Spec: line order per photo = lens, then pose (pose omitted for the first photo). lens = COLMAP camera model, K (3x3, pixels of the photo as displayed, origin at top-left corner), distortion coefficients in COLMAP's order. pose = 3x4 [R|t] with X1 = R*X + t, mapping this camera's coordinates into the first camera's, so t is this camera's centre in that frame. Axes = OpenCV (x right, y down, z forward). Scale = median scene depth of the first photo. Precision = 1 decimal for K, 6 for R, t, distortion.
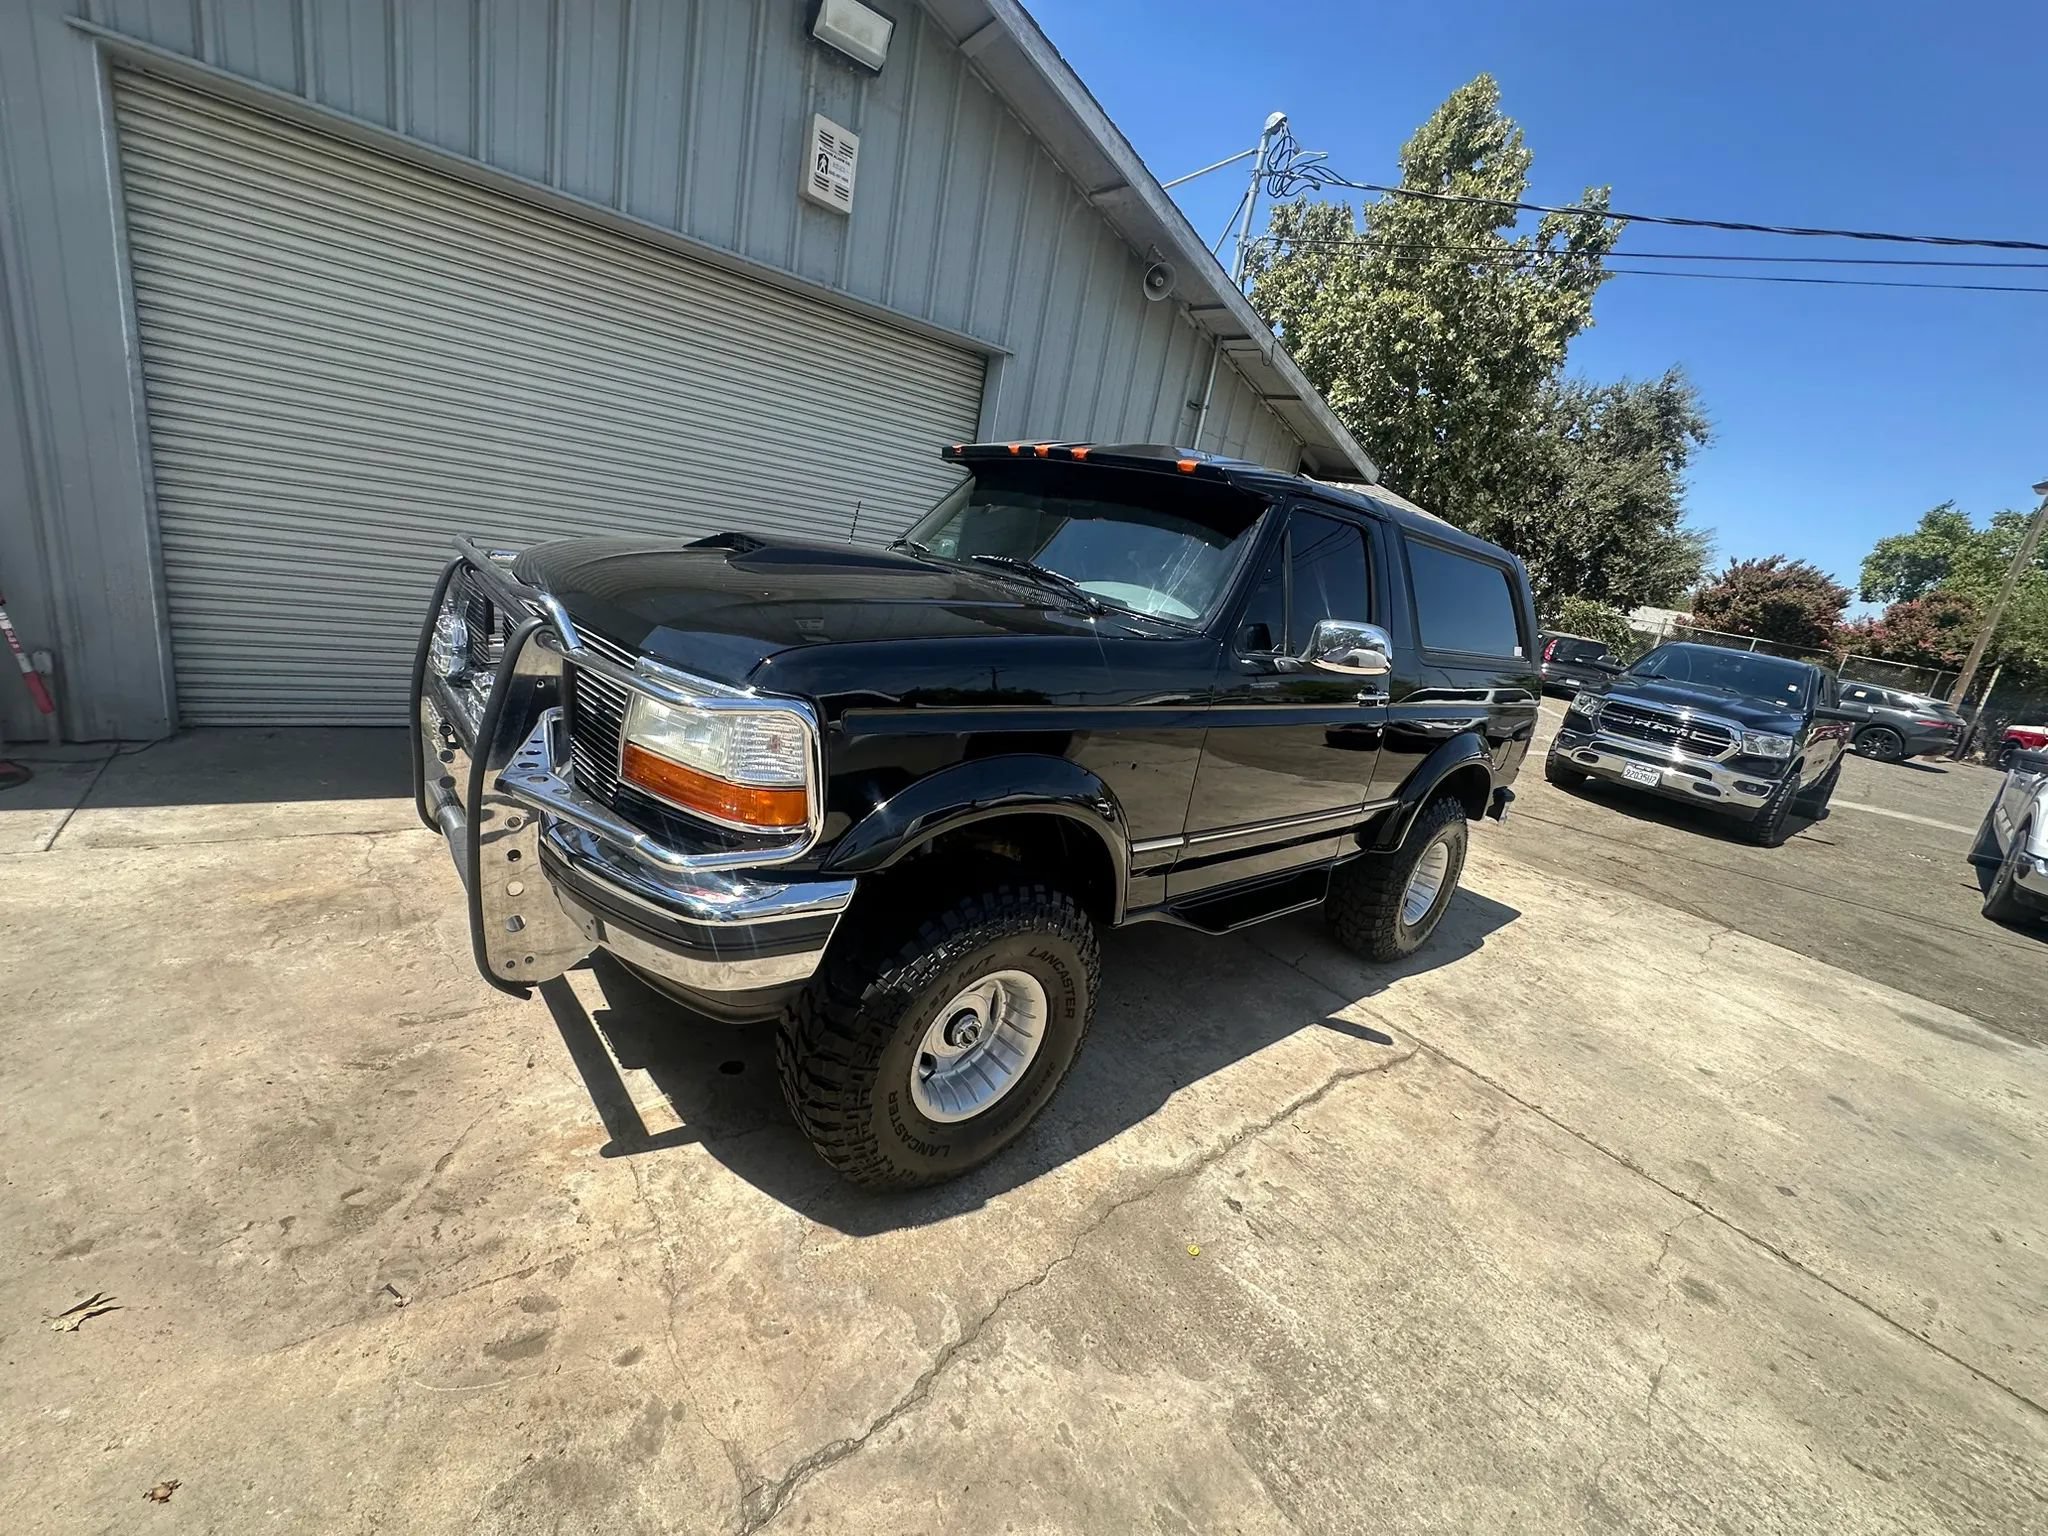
lens RADIAL K [[819.3, 0, 1023.5], [0, 819.3, 766.6], [0, 0, 1]] dist [-0.005852, 0.001196]
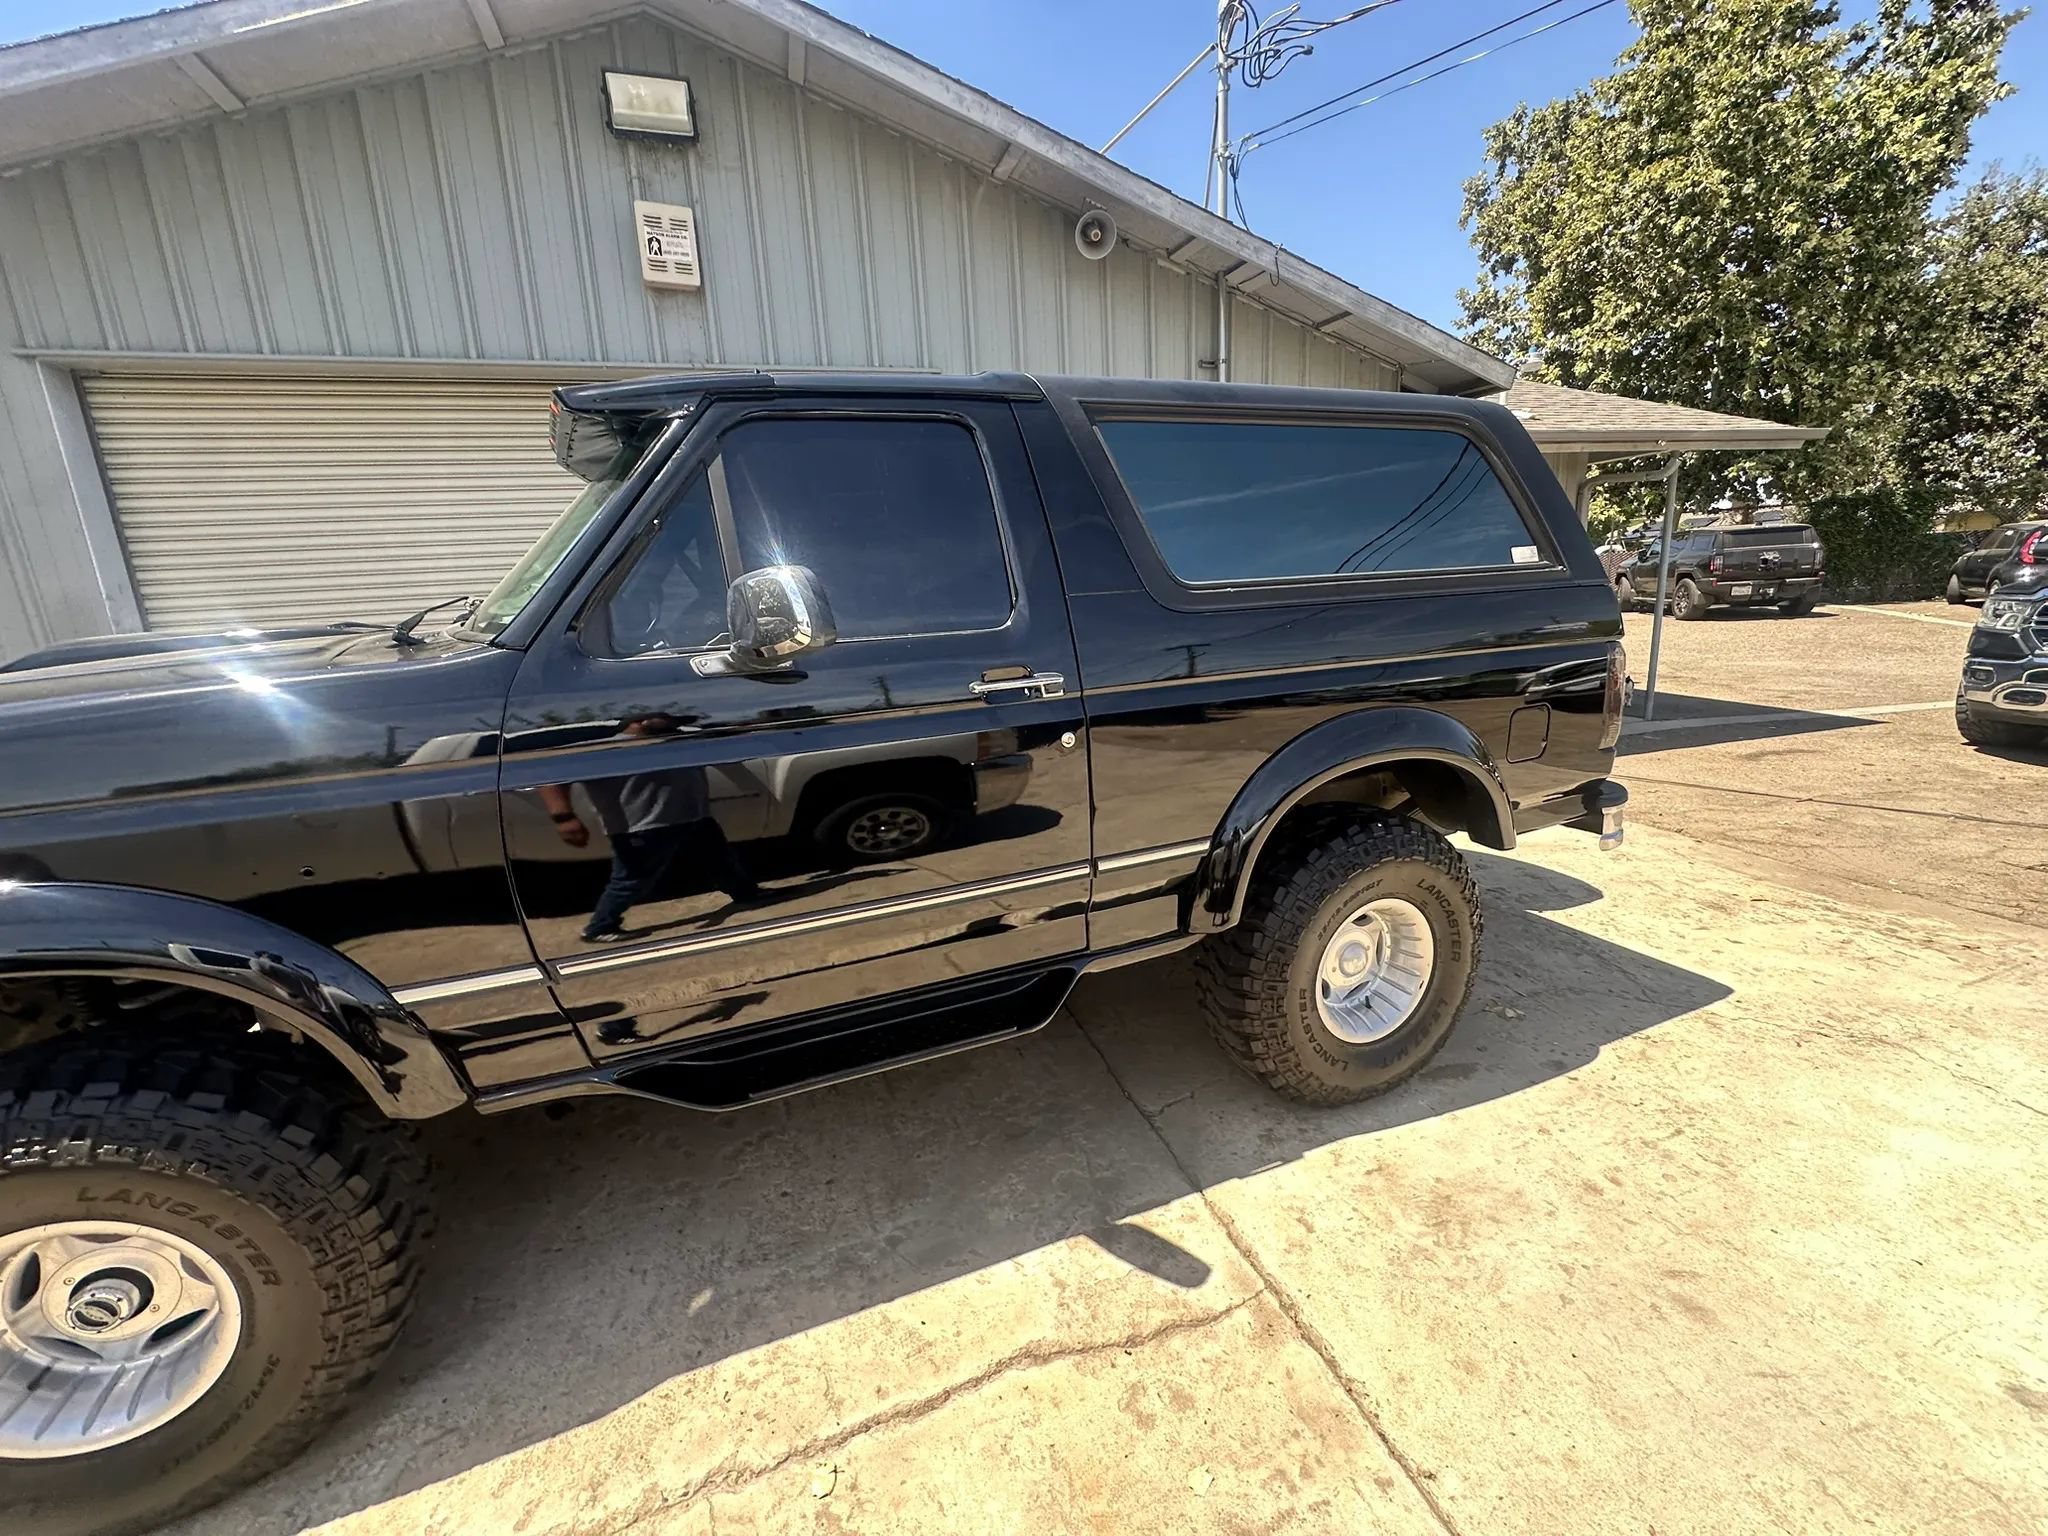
lens RADIAL K [[819.3, 0, 1021.6], [0, 819.3, 765.6], [0, 0, 1]] dist [-0.005852, 0.001196]
pose [[0.919204, -0.149713, -0.364211, 0.625217], [0.120148, 0.987433, -0.102663, 0.034441], [0.375004, 0.050609, 0.925641, 0.444787]]
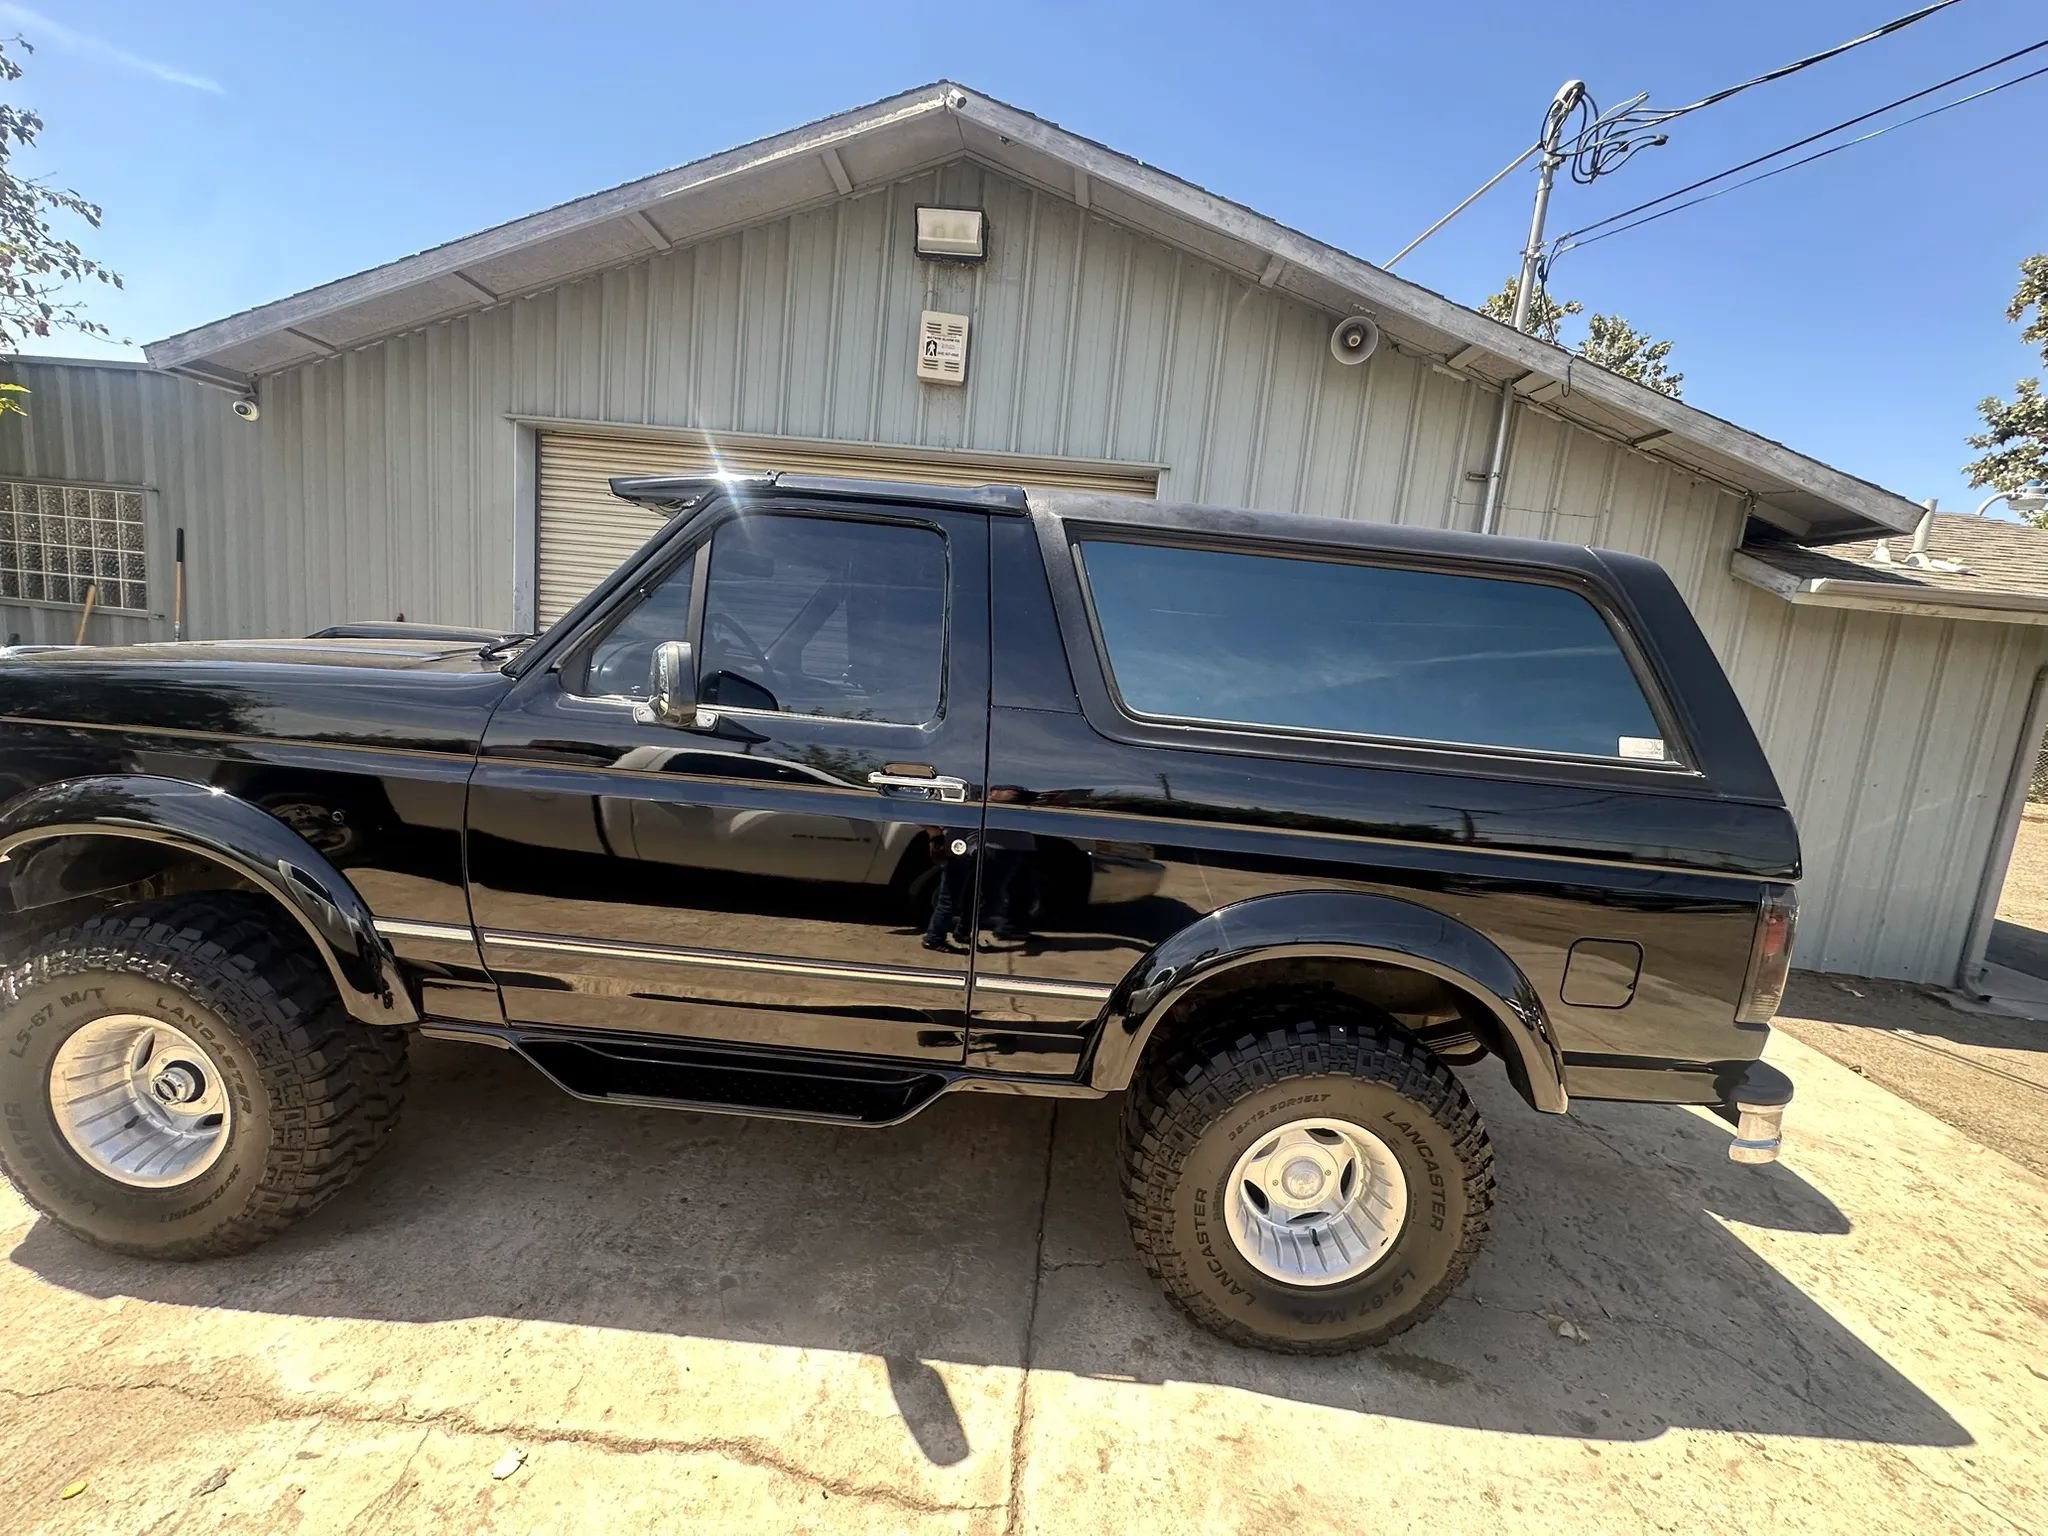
lens RADIAL K [[819.3, 0, 1023.4], [0, 819.3, 766.1], [0, 0, 1]] dist [-0.005852, 0.001196]
pose [[0.752012, -0.013089, -0.659019, 0.868601], [-0.140562, 0.973621, -0.179734, 0.001182], [0.643988, 0.227795, 0.730335, 0.592757]]
